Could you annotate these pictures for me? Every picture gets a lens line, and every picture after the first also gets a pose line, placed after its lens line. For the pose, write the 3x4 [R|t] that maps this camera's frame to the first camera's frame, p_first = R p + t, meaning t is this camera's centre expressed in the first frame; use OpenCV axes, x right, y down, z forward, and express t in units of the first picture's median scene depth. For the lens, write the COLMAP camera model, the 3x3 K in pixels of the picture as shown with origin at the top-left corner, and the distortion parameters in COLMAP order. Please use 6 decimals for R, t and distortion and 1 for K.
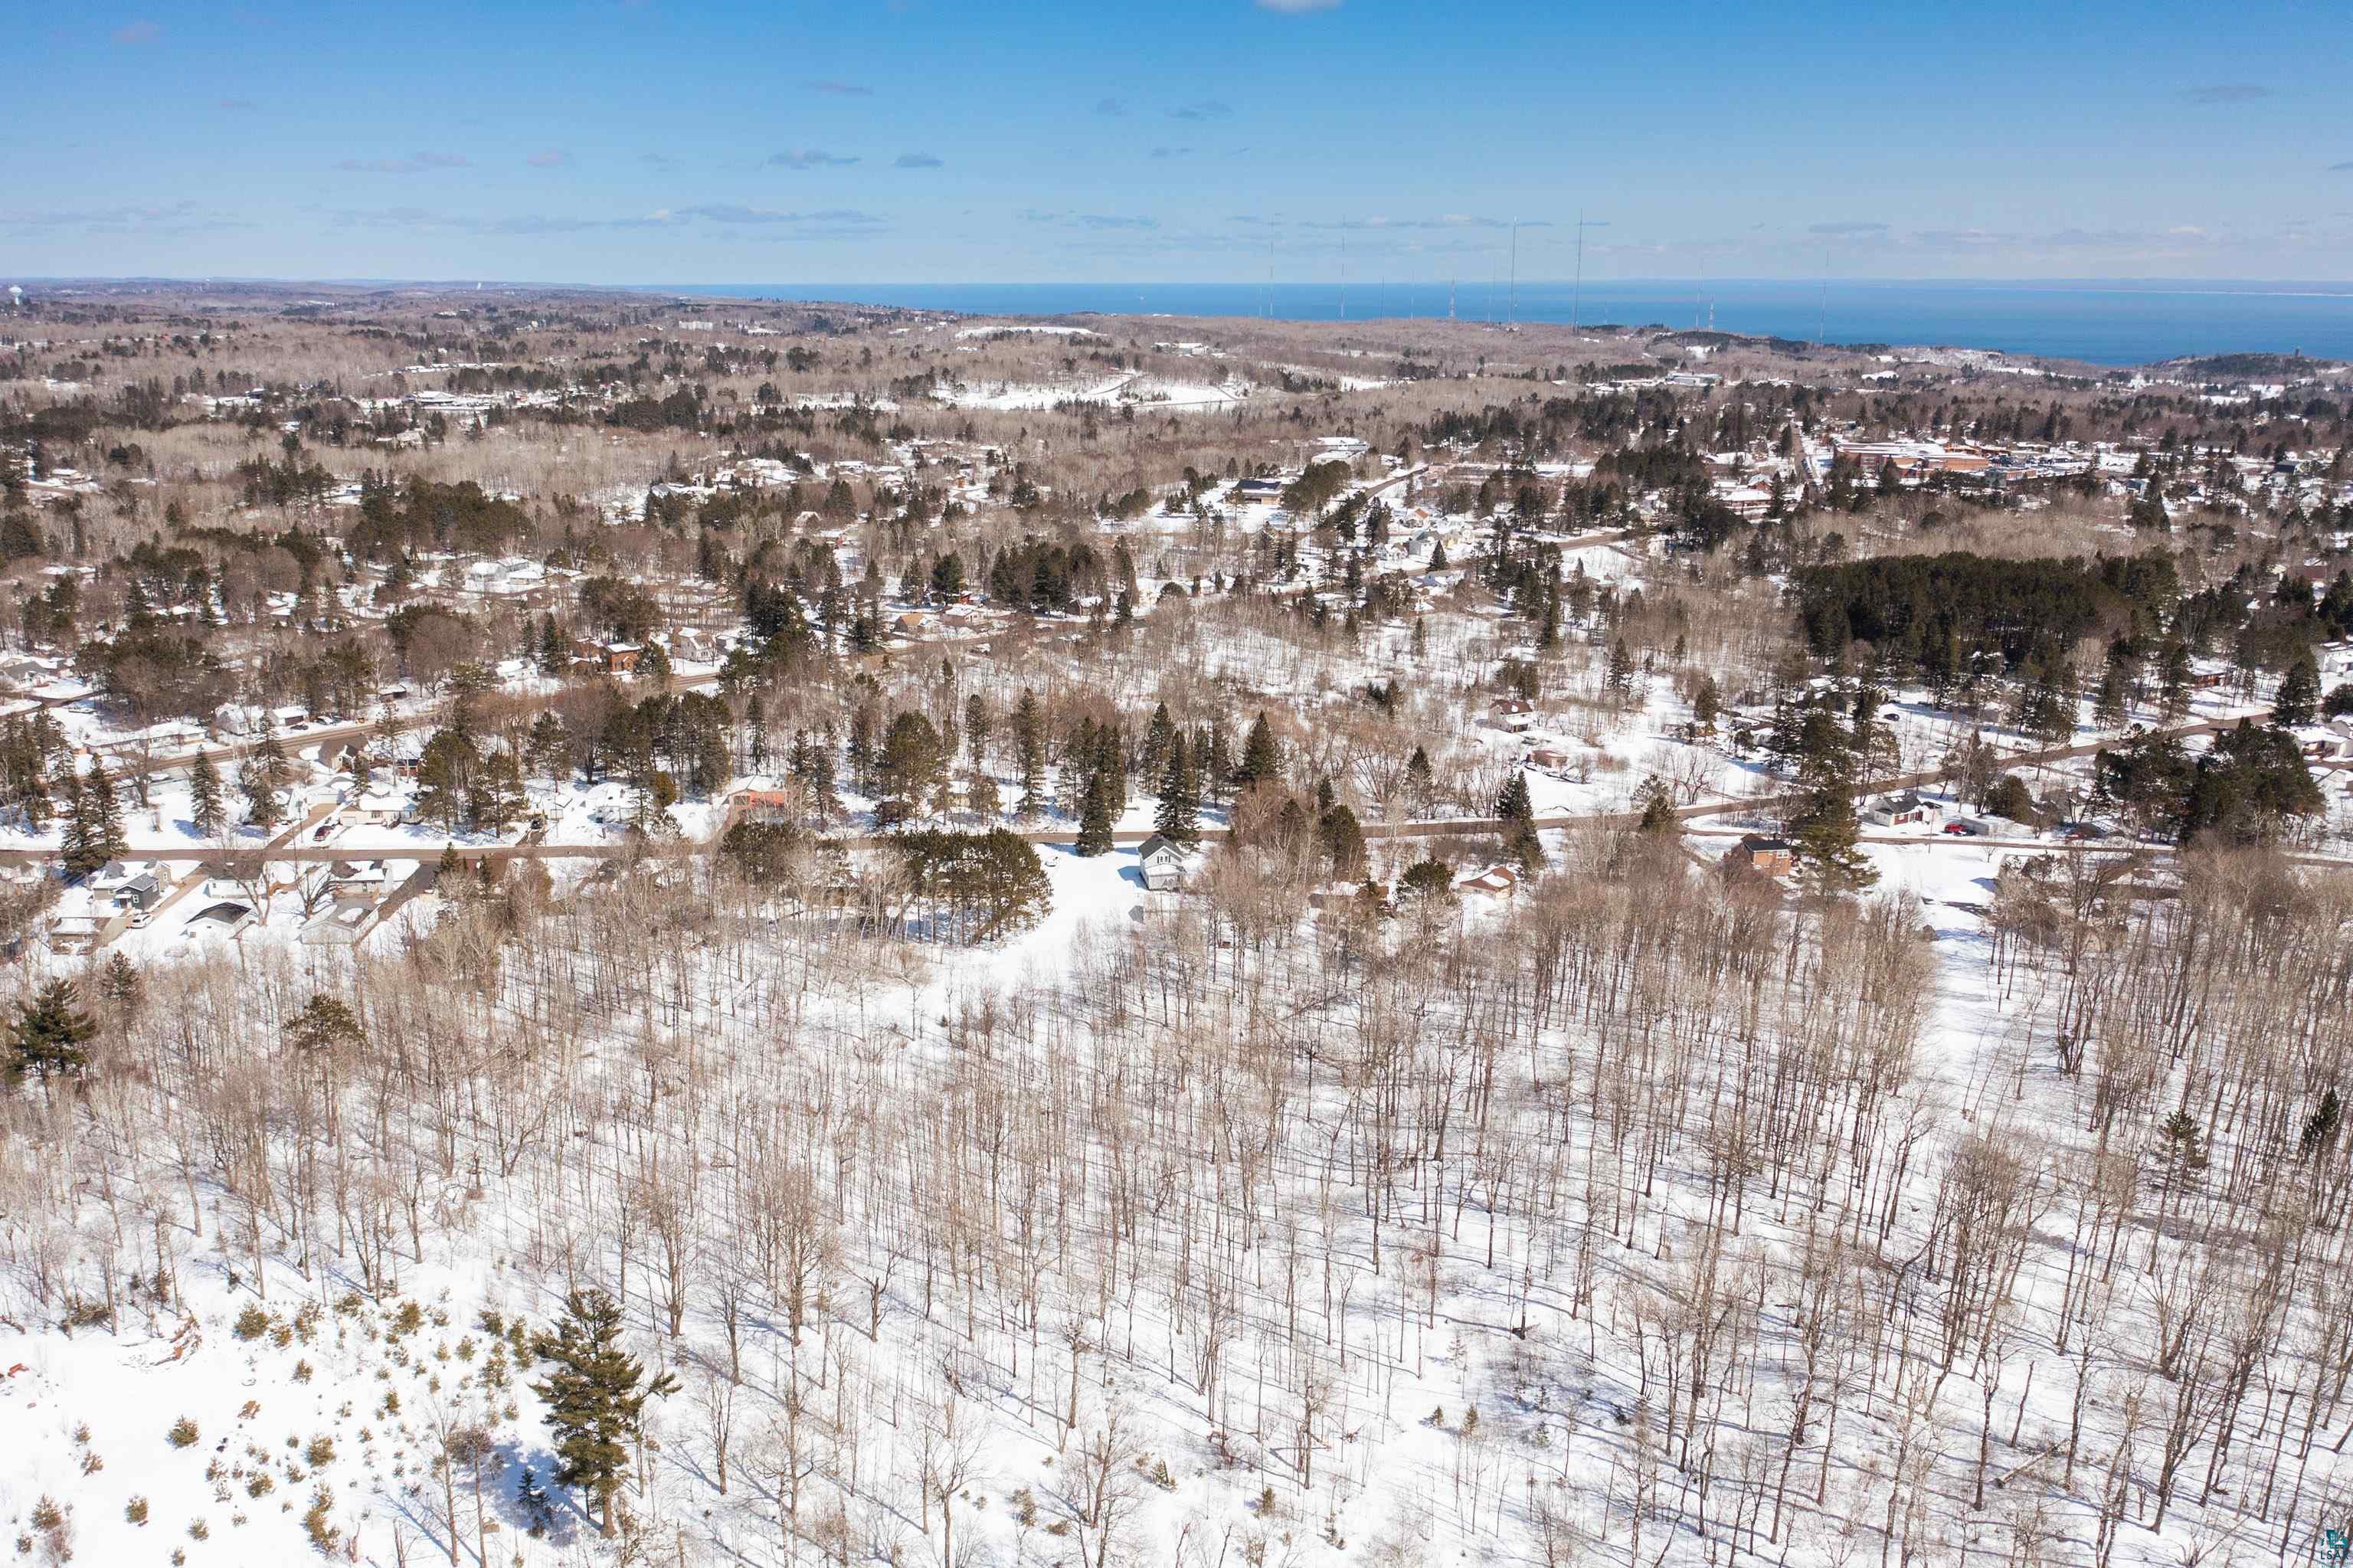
lens RADIAL K [[1974.5, 0, 1263.0], [0, 1974.5, 780.4], [0, 0, 1]] dist [-0.008255, -0.002617]
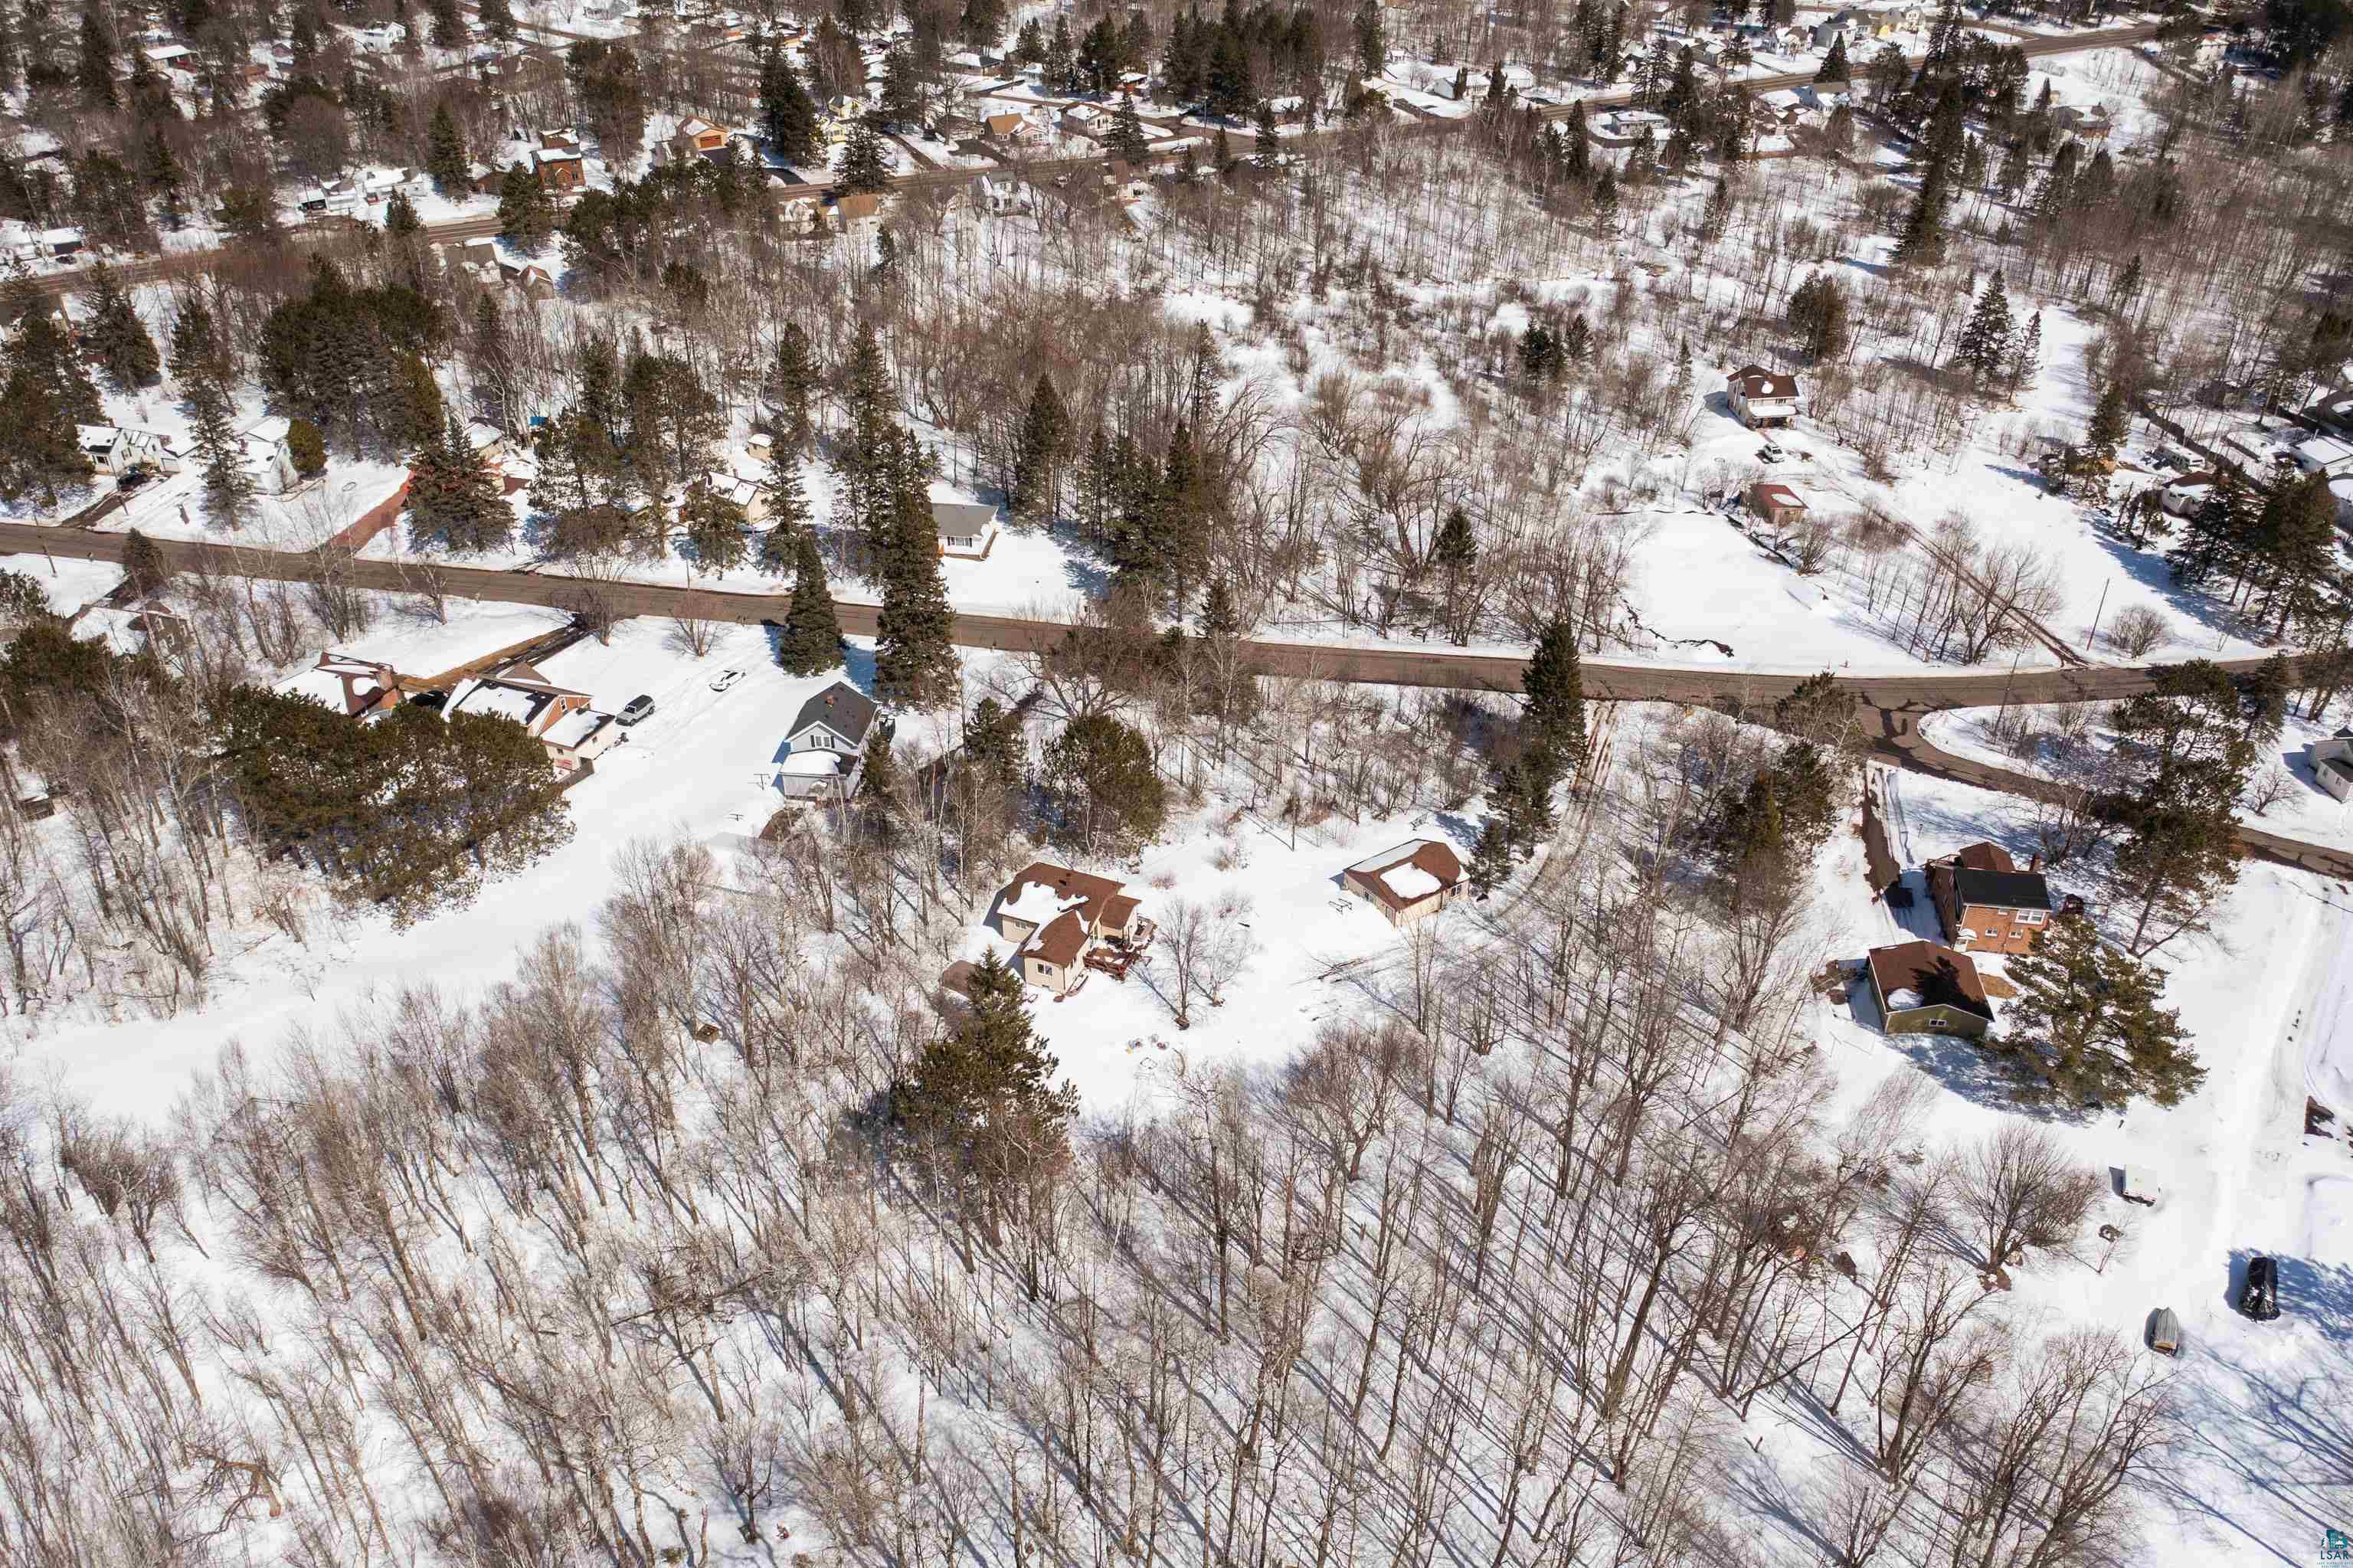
lens RADIAL K [[1946.4, 0, 1176.5], [0, 1946.4, 784.0], [0, 0, 1]] dist [-0.020765, 0.006999]
pose [[0.948910, 0.163687, -0.269771, 0.059142], [-0.077922, 0.950009, 0.302342, -0.037808], [0.305774, -0.265874, 0.914228, 0.160532]]
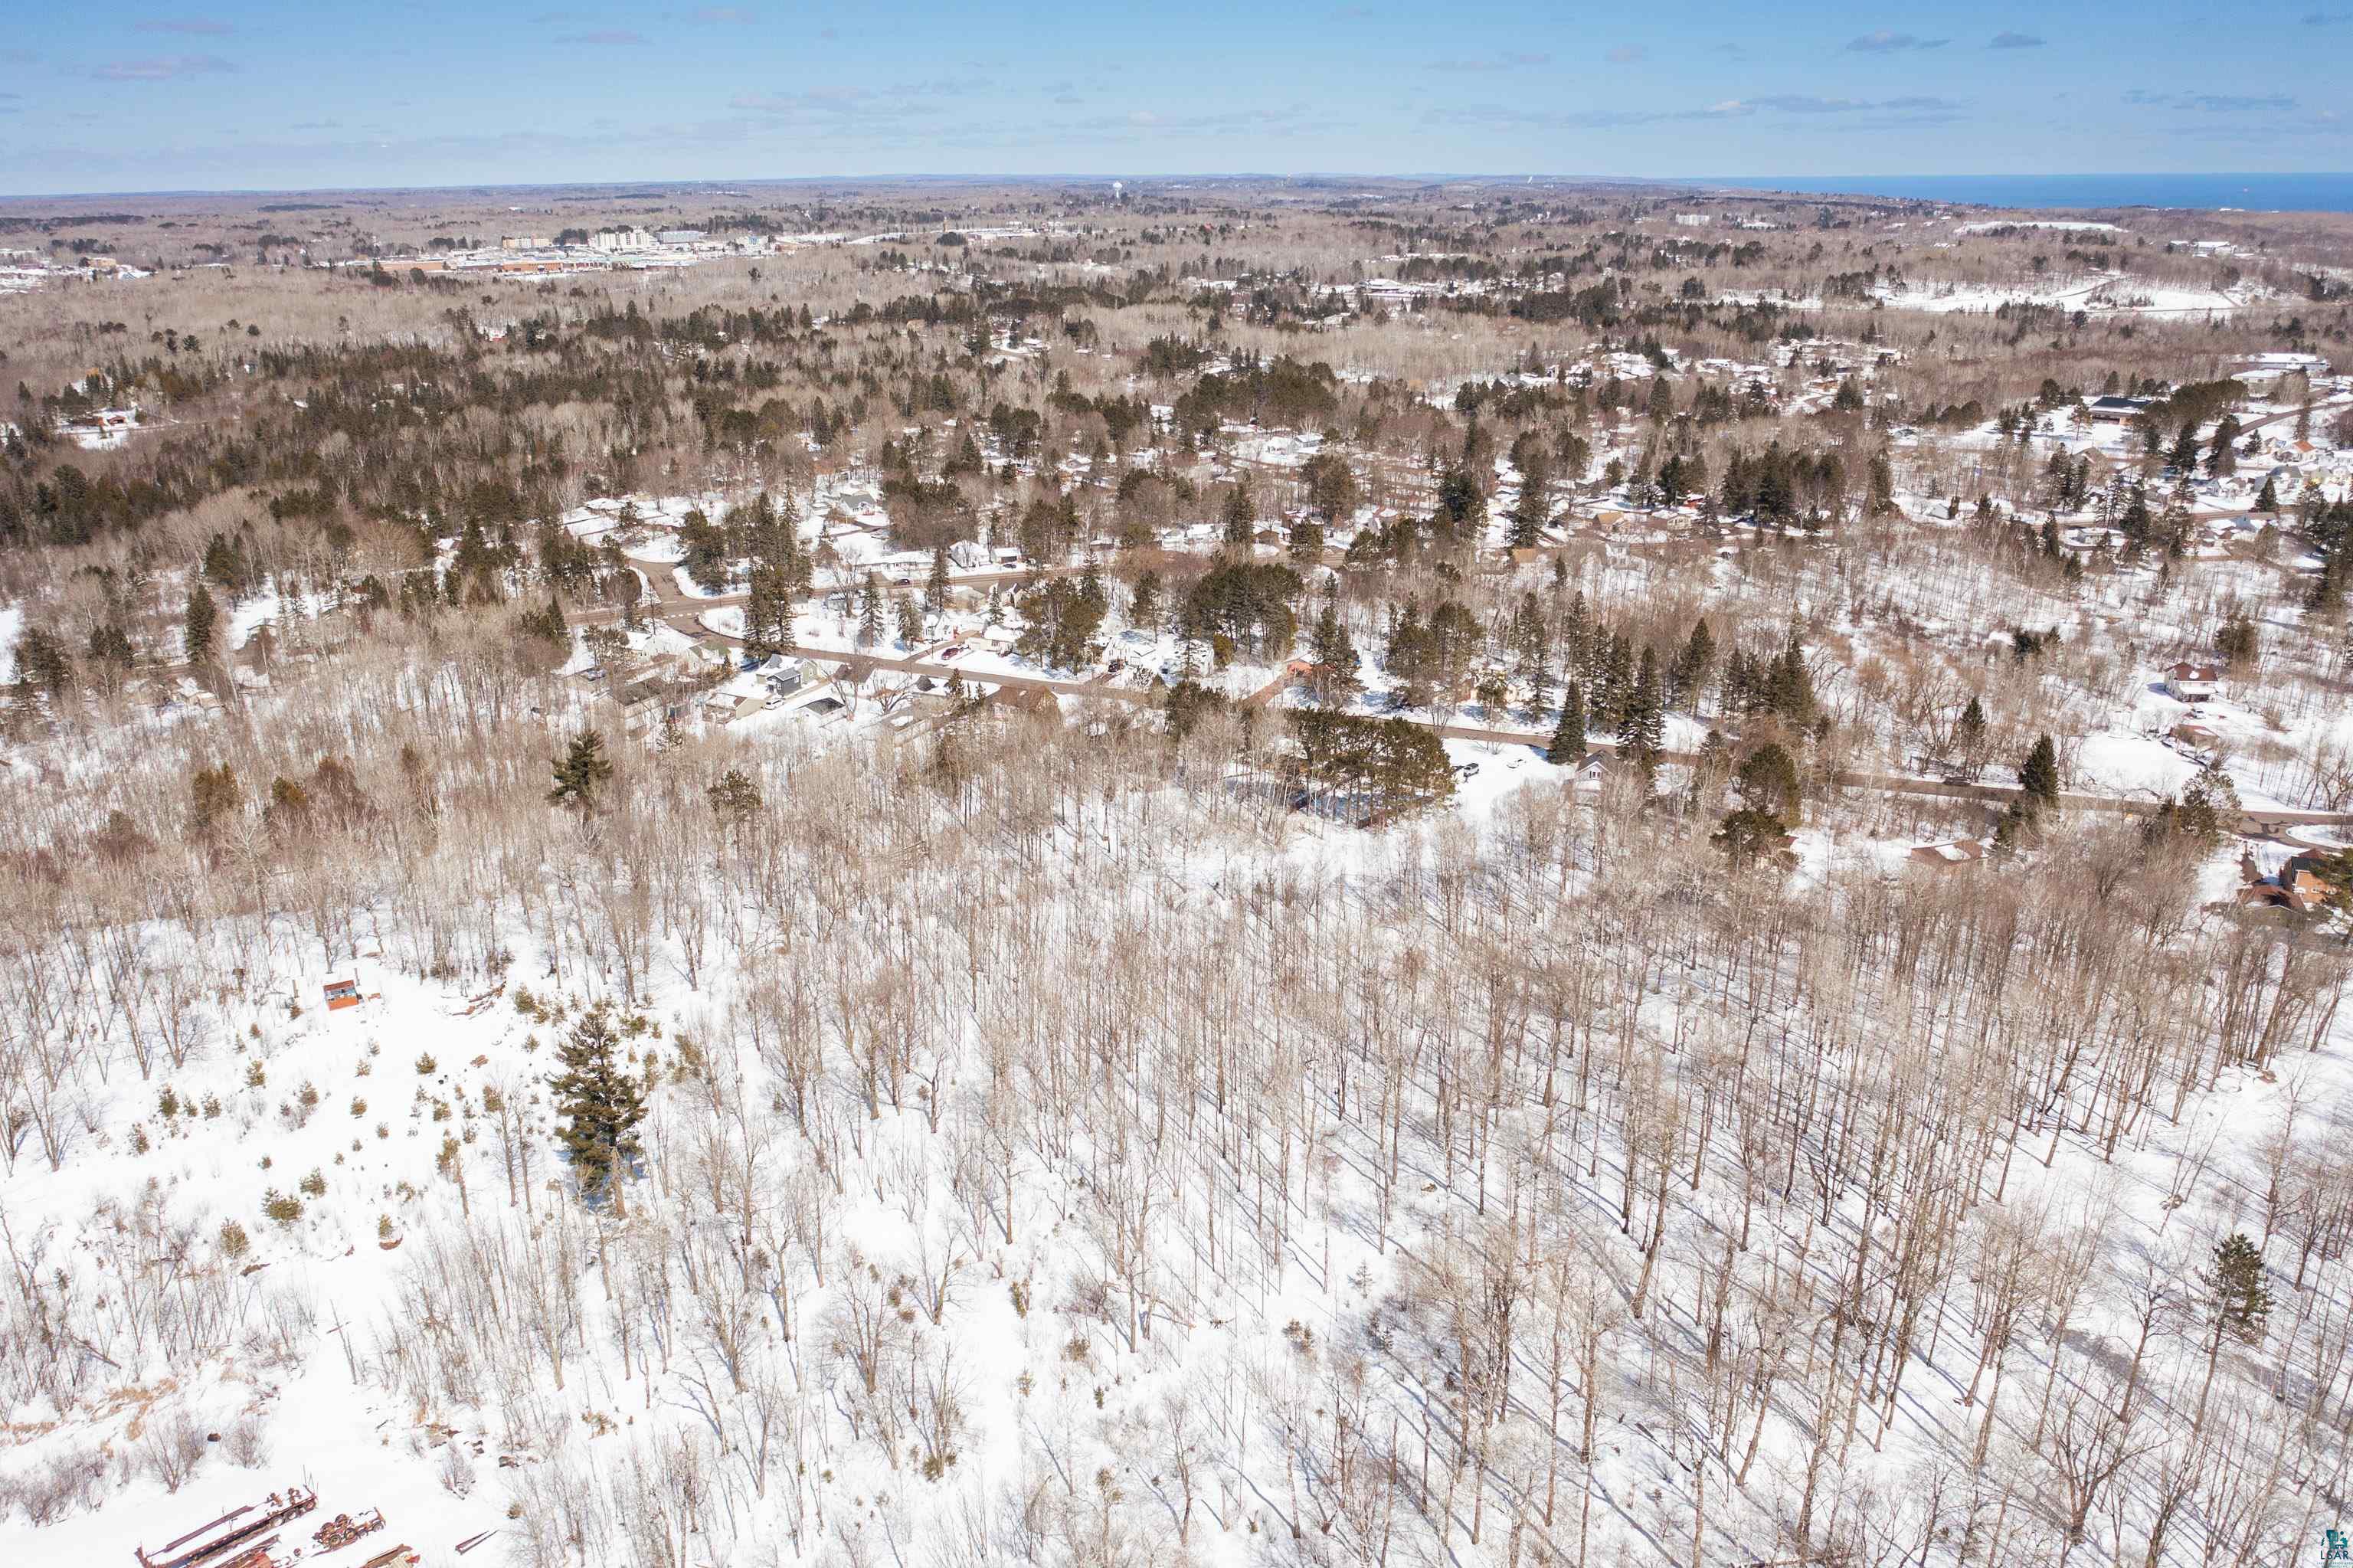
lens RADIAL K [[1946.4, 0, 1176.5], [0, 1946.4, 784.0], [0, 0, 1]] dist [-0.020765, 0.006999]
pose [[0.852996, 0.147113, -0.500755, 0.077869], [-0.118273, 0.988978, 0.089076, -0.005269], [0.508340, -0.016756, 0.860994, 0.018834]]
